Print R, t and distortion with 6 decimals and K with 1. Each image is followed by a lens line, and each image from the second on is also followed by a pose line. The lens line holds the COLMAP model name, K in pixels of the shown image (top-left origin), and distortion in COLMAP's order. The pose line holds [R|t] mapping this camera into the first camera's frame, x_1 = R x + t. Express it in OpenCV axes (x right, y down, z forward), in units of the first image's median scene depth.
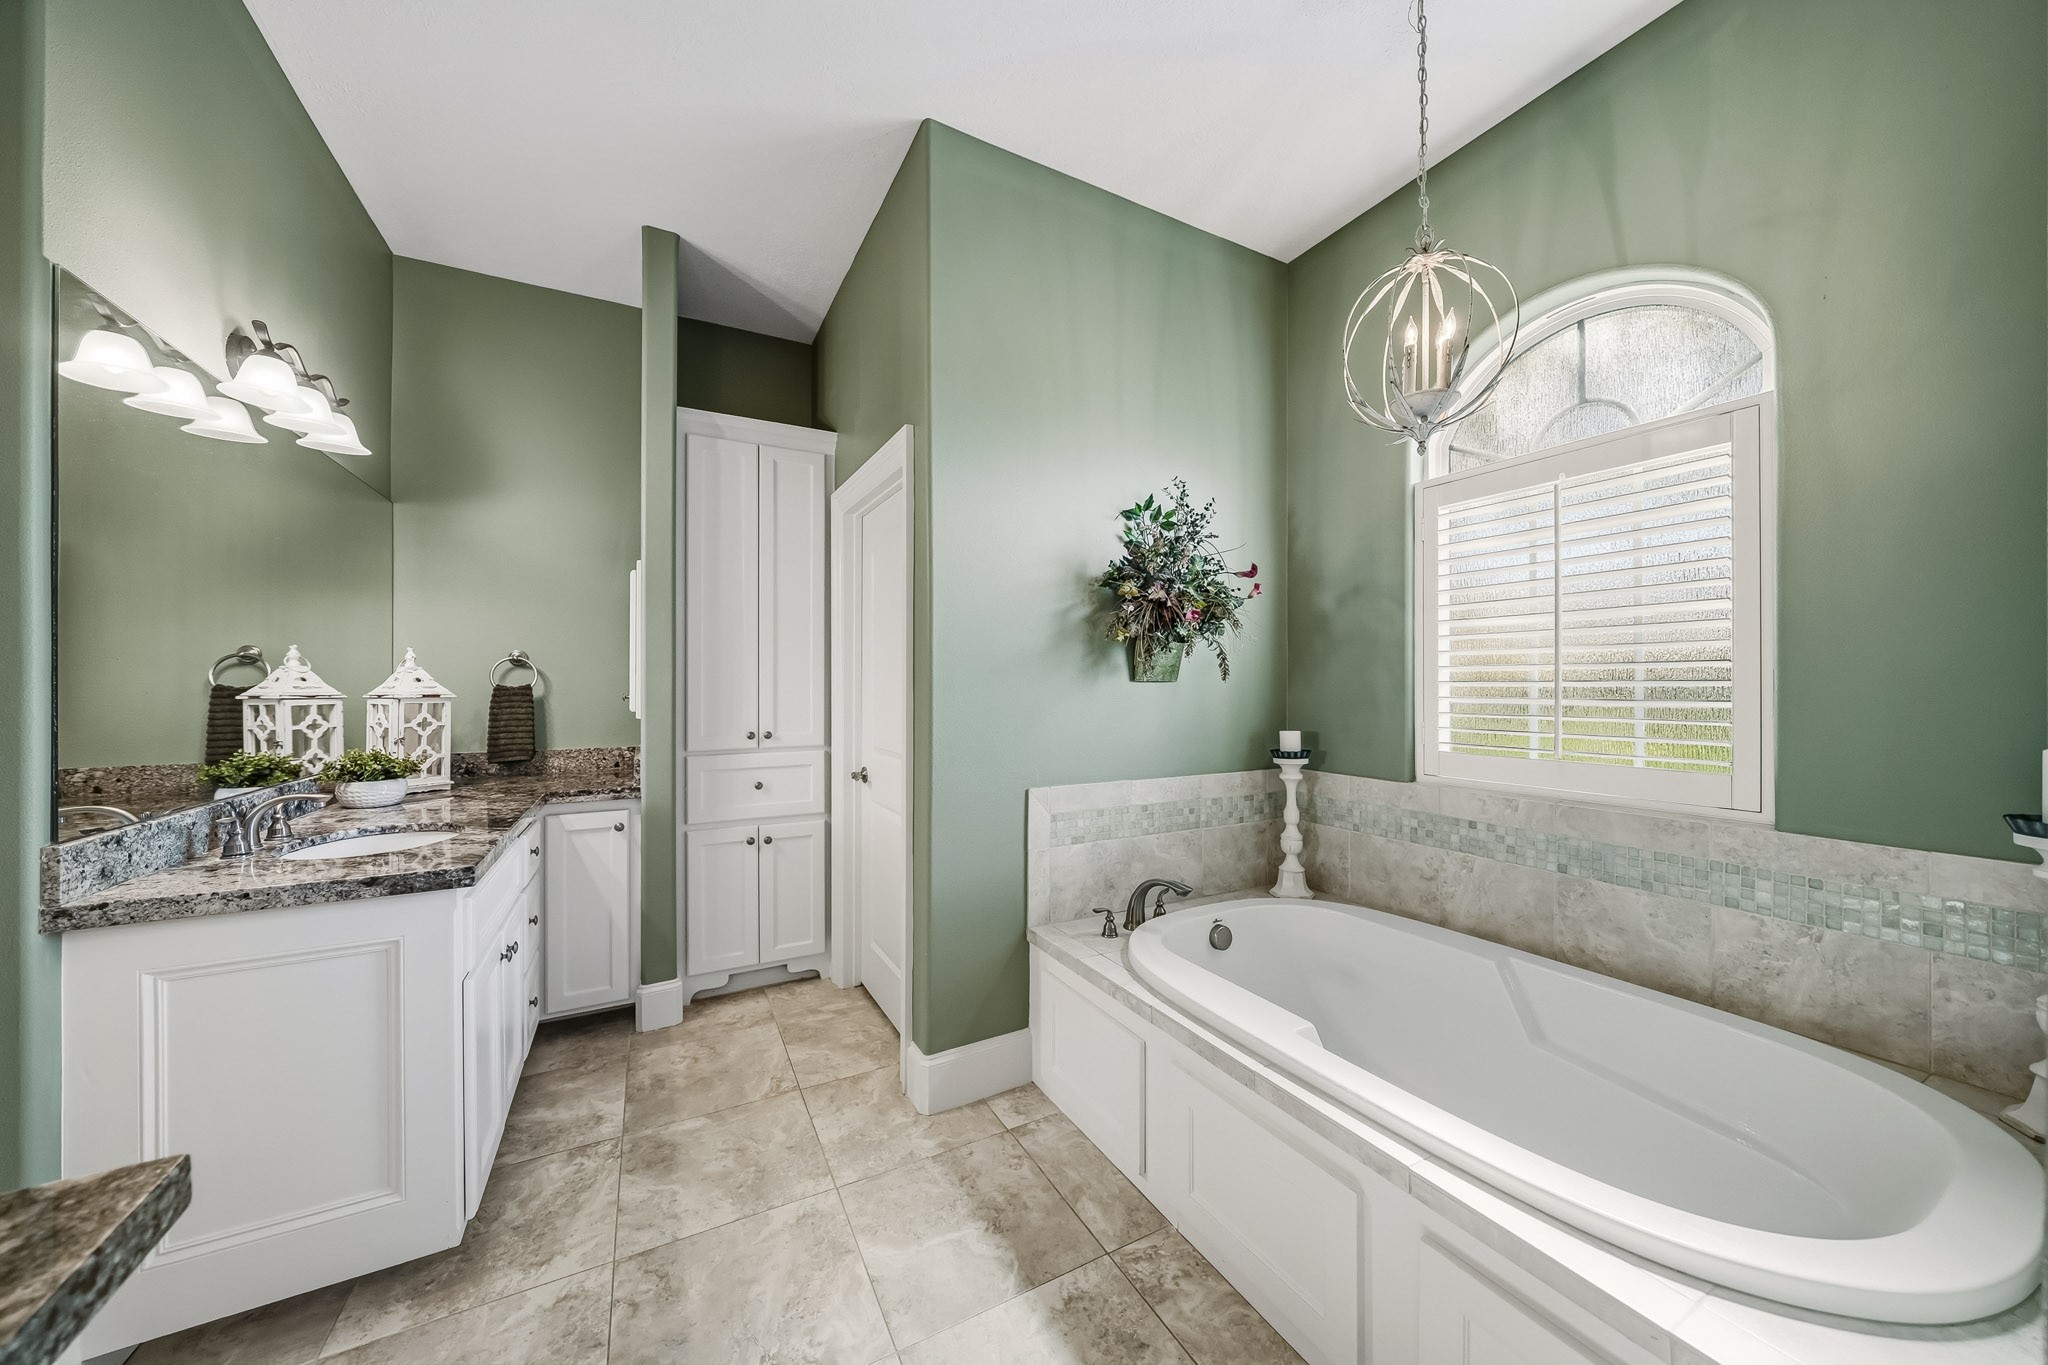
lens RADIAL K [[691.1, 0, 1016.2], [0, 691.1, 675.4], [0, 0, 1]] dist [0.001141, 0.000026]
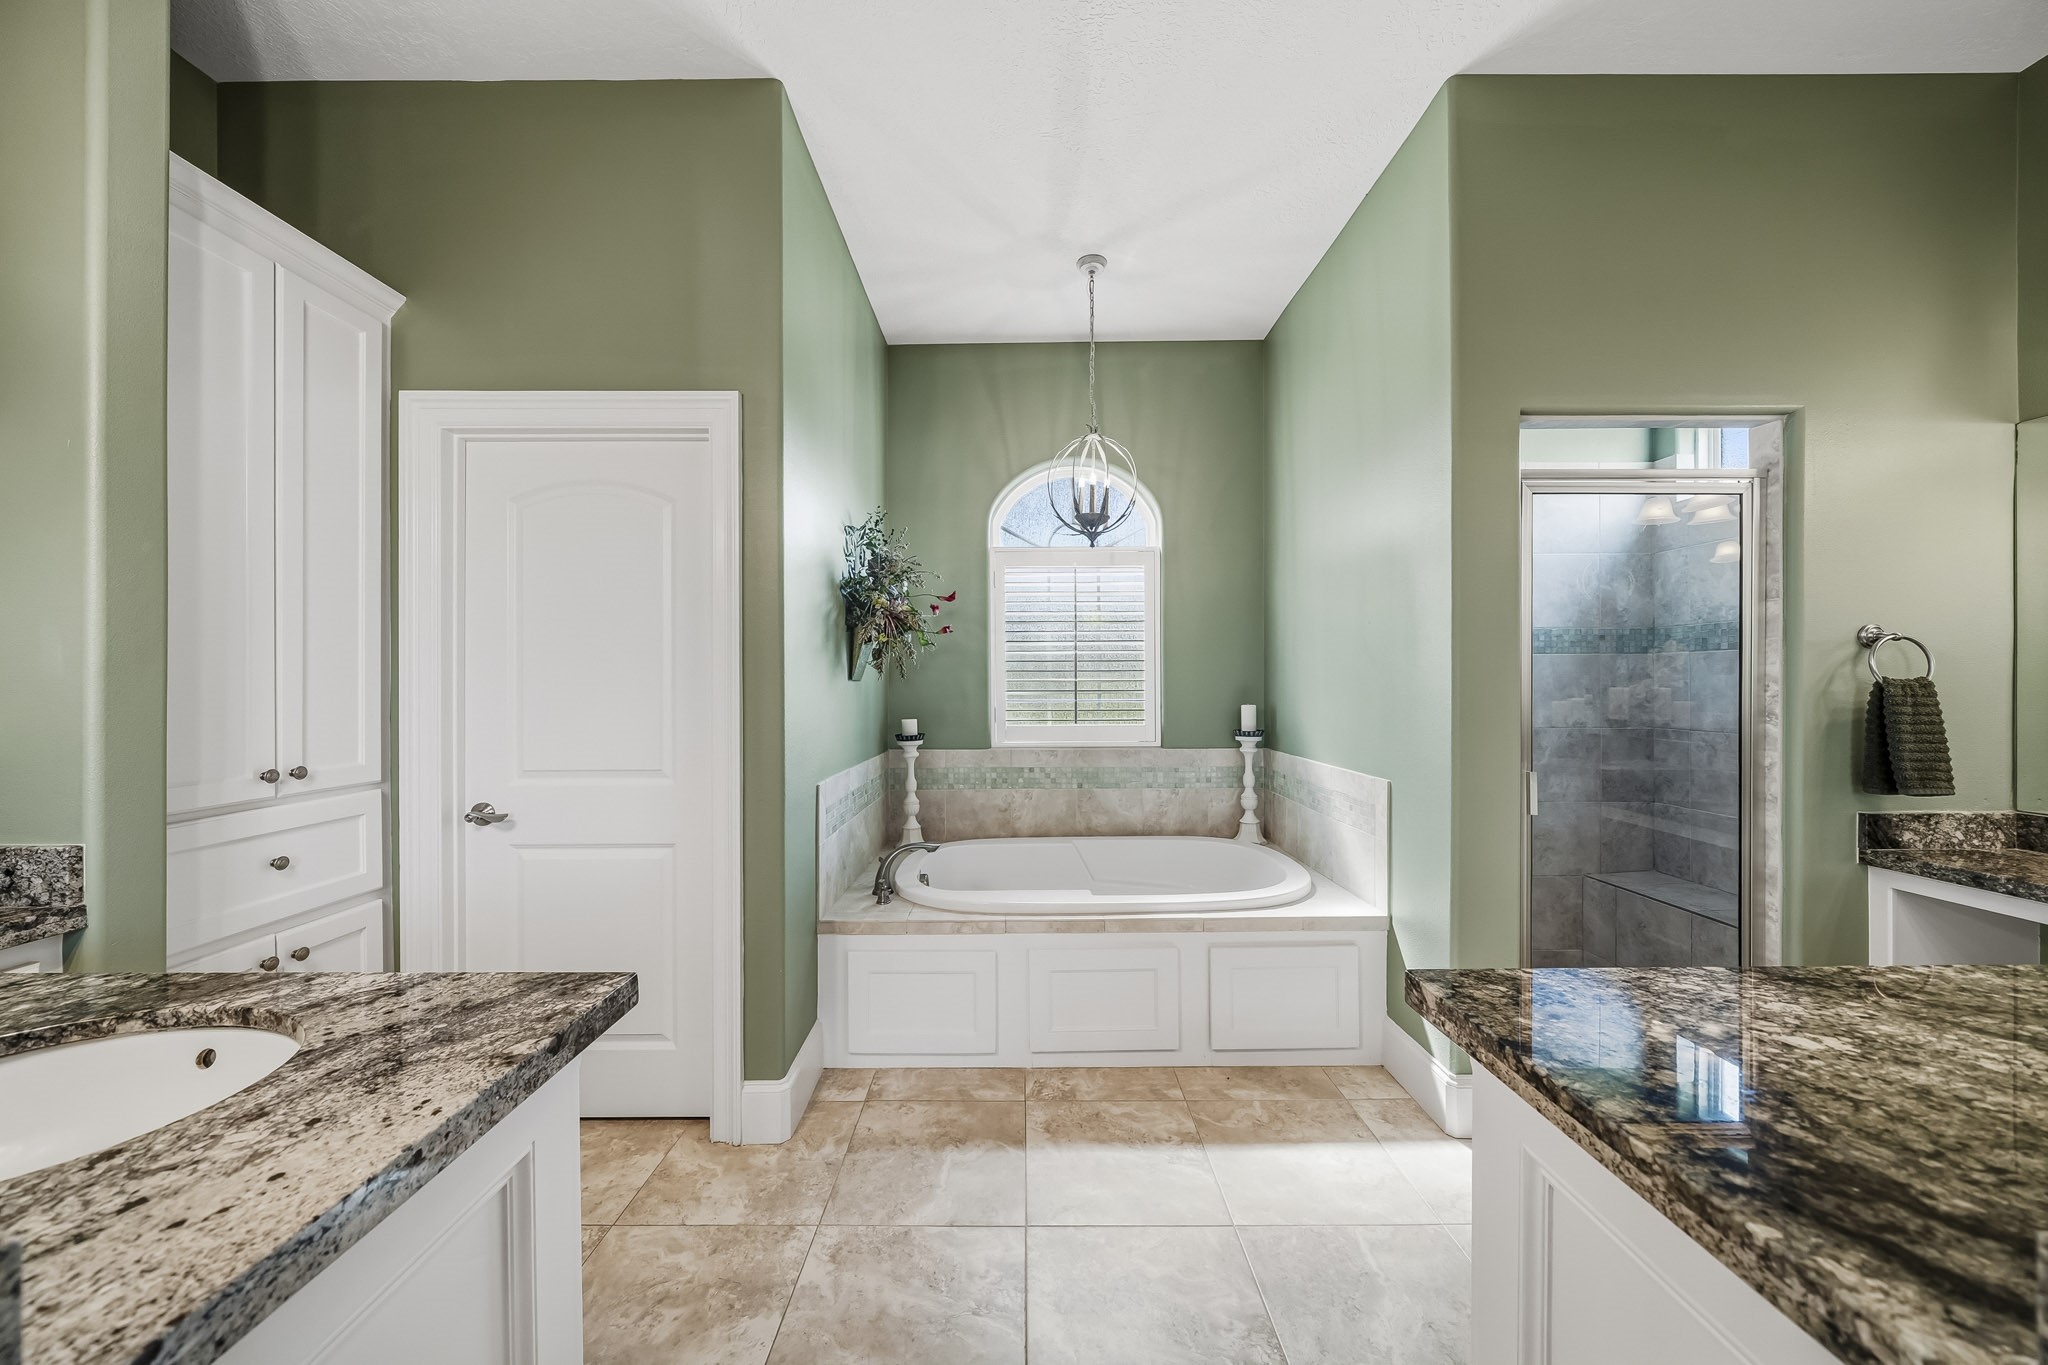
lens RADIAL K [[691.1, 0, 1016.2], [0, 691.1, 675.4], [0, 0, 1]] dist [0.001141, 0.000026]
pose [[0.482992, 0.007615, 0.875592, -0.773021], [-0.007851, 0.999960, -0.004366, 0.004504], [-0.875590, -0.004765, 0.483032, 0.263416]]
